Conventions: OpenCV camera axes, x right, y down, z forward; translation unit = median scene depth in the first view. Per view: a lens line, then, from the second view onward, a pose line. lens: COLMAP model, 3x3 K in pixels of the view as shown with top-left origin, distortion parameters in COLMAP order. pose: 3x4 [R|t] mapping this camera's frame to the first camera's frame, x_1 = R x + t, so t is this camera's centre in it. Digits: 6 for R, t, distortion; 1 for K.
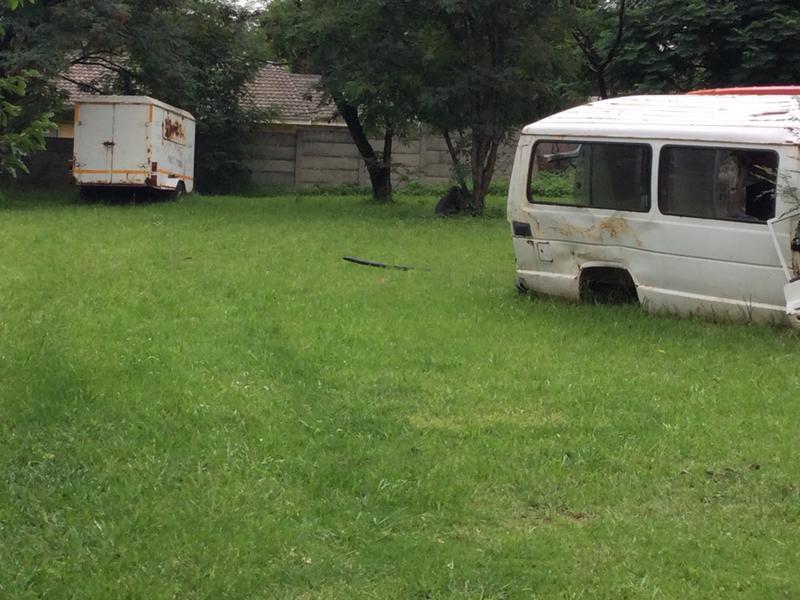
lens RADIAL K [[1780.2, 0, 396.3], [0, 1780.2, 301.7], [0, 0, 1]] dist [0.067741, 0.000000]
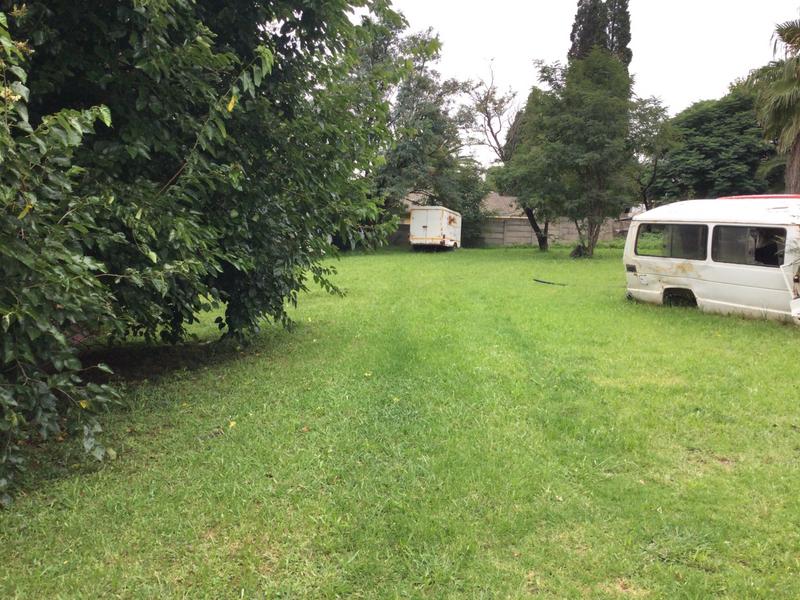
lens RADIAL K [[718.8, 0, 400.8], [0, 718.8, 296.8], [0, 0, 1]] dist [0.072341, -0.123169]
pose [[0.981874, 0.010918, -0.189222, -0.024246], [-0.009138, 0.999905, 0.010280, -0.011998], [0.189316, -0.008364, 0.981881, 0.129403]]
